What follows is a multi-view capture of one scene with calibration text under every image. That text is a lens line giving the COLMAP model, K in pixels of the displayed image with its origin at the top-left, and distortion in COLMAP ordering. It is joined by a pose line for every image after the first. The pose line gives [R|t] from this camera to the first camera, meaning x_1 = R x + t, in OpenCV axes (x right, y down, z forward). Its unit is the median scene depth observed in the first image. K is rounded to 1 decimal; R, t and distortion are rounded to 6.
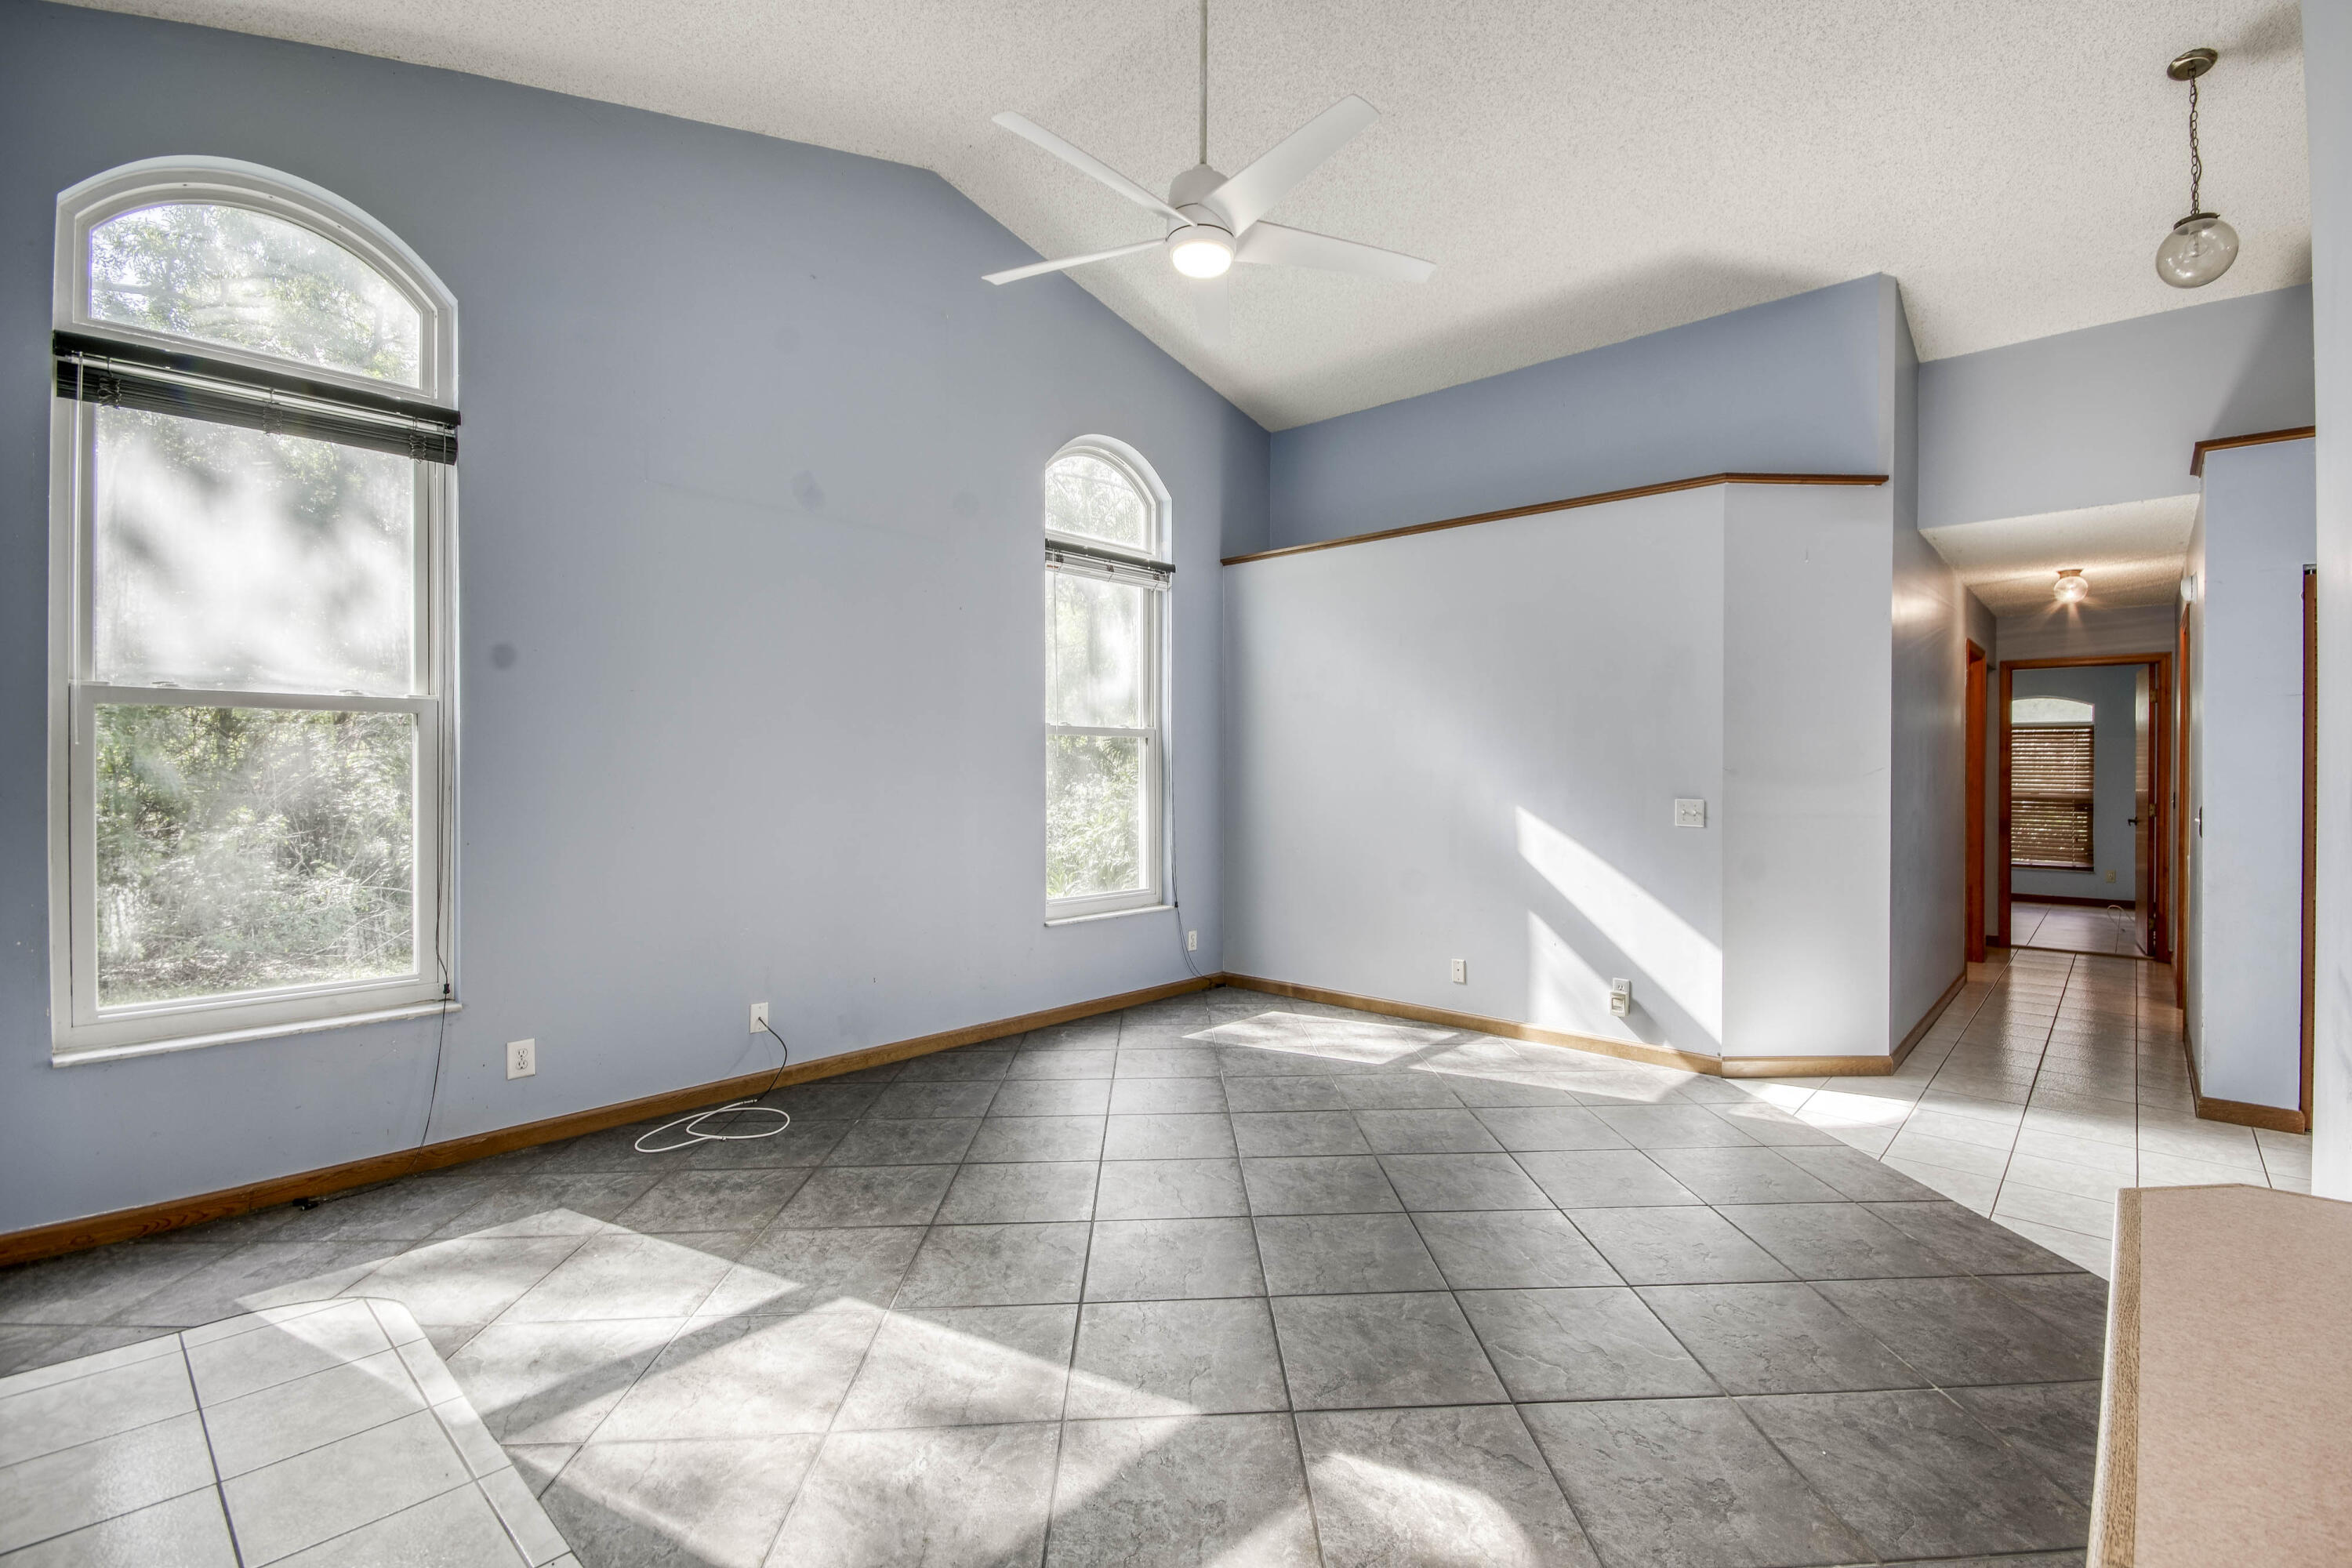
lens RADIAL K [[1046.9, 0, 1227.3], [0, 1046.9, 774.1], [0, 0, 1]] dist [-0.001631, 0.000336]
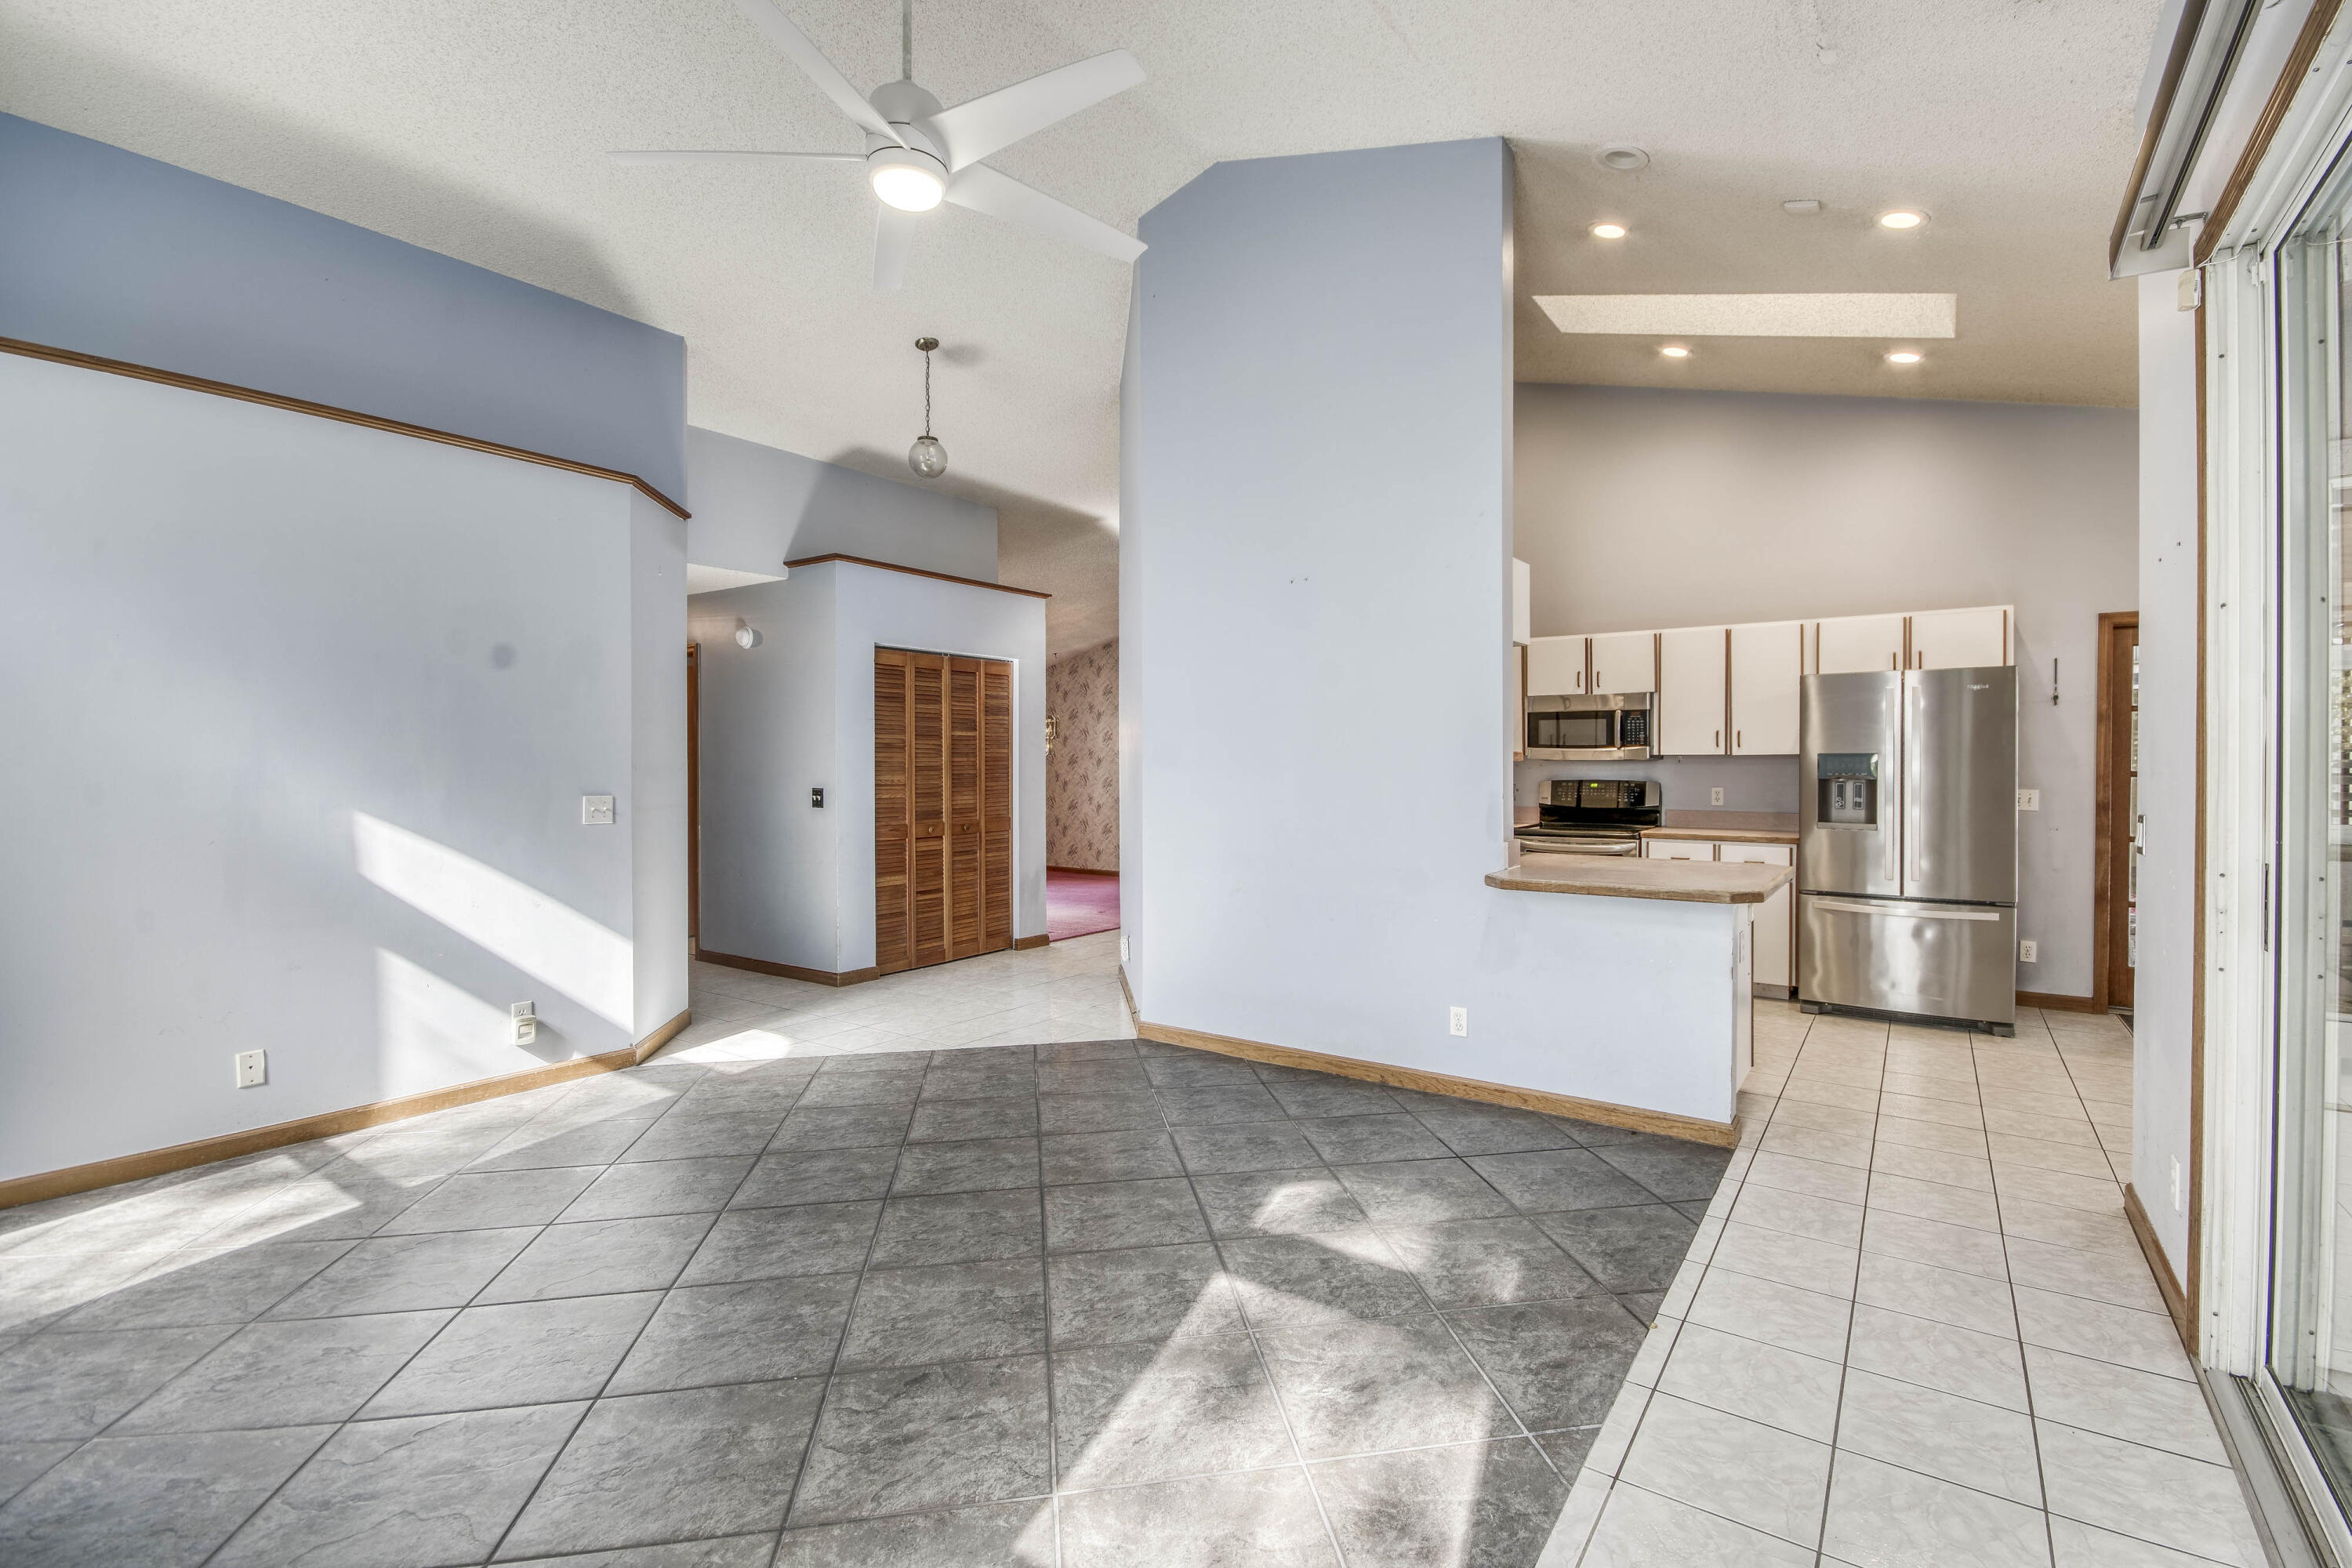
lens RADIAL K [[1046.9, 0, 1227.3], [0, 1046.9, 774.1], [0, 0, 1]] dist [-0.001631, 0.000336]
pose [[-0.134724, -0.011009, 0.990822, -0.586950], [0.005974, 0.999911, 0.011922, -0.004004], [-0.990865, 0.007526, -0.134647, 0.534675]]
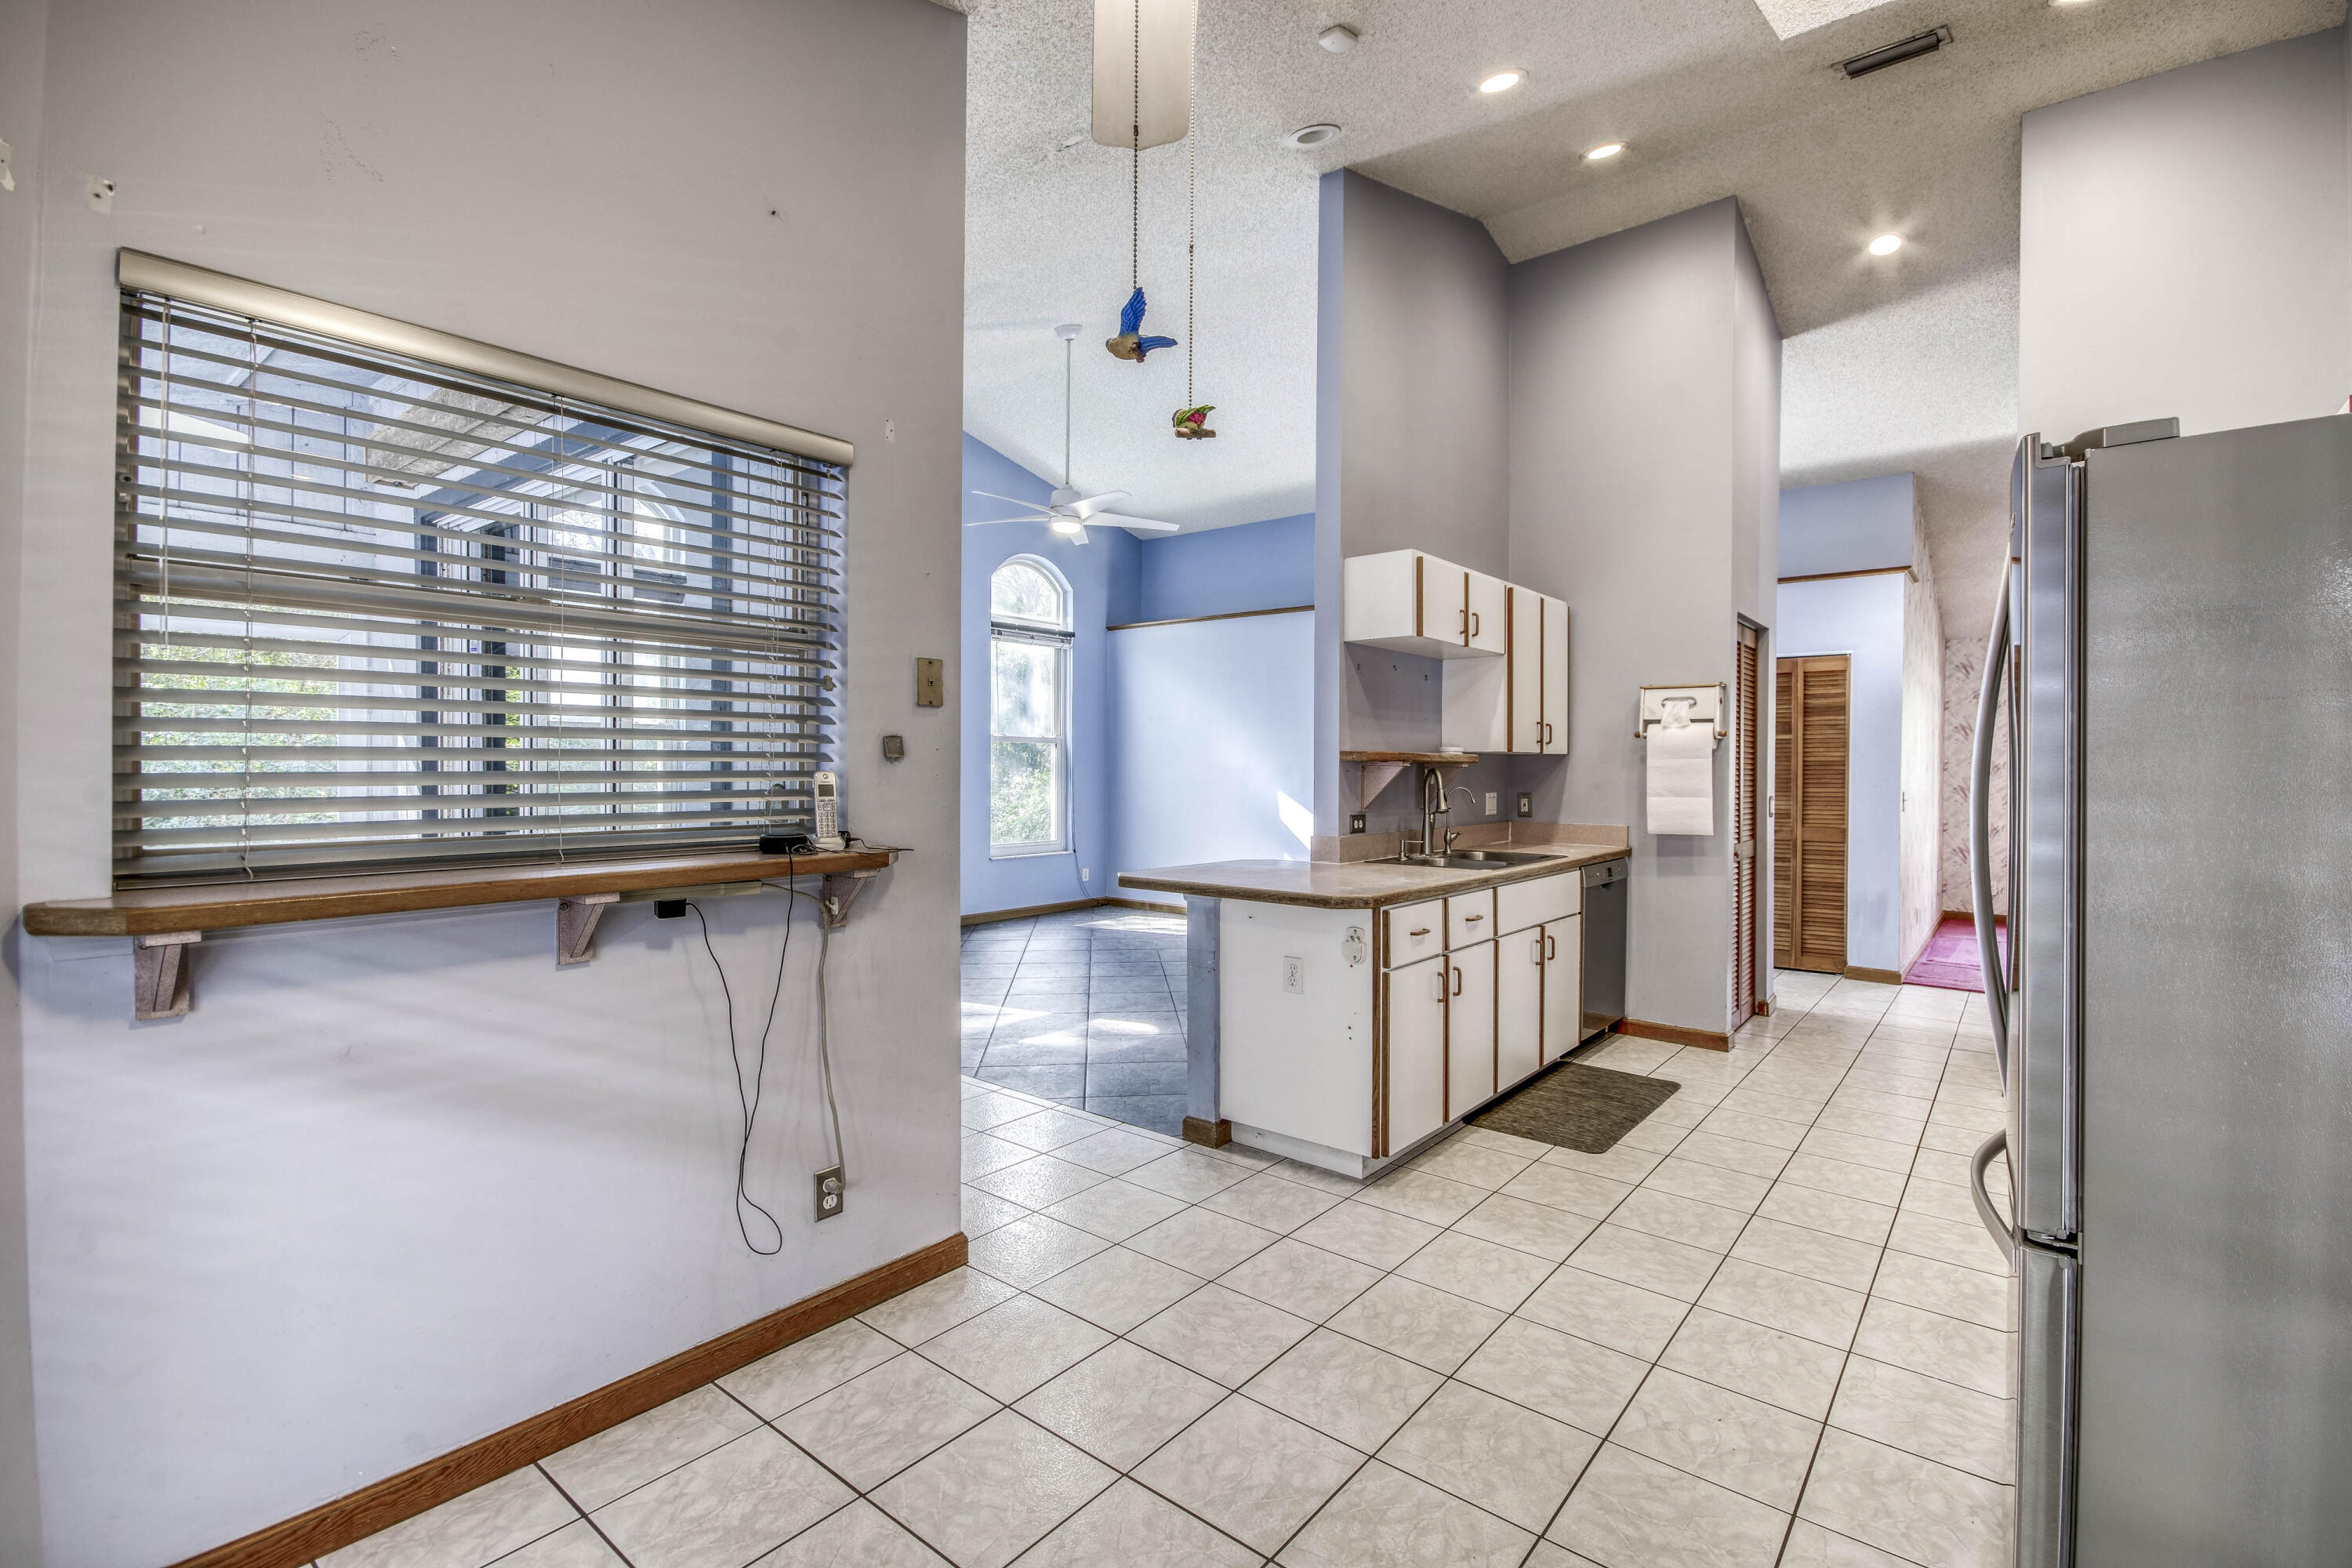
lens RADIAL K [[1046.9, 0, 1227.3], [0, 1046.9, 774.1], [0, 0, 1]] dist [-0.001631, 0.000336]
pose [[0.998527, 0.003889, 0.054122, 0.121501], [-0.004044, 0.999988, 0.002755, 0.005450], [-0.054110, -0.002969, 0.998531, -0.742214]]
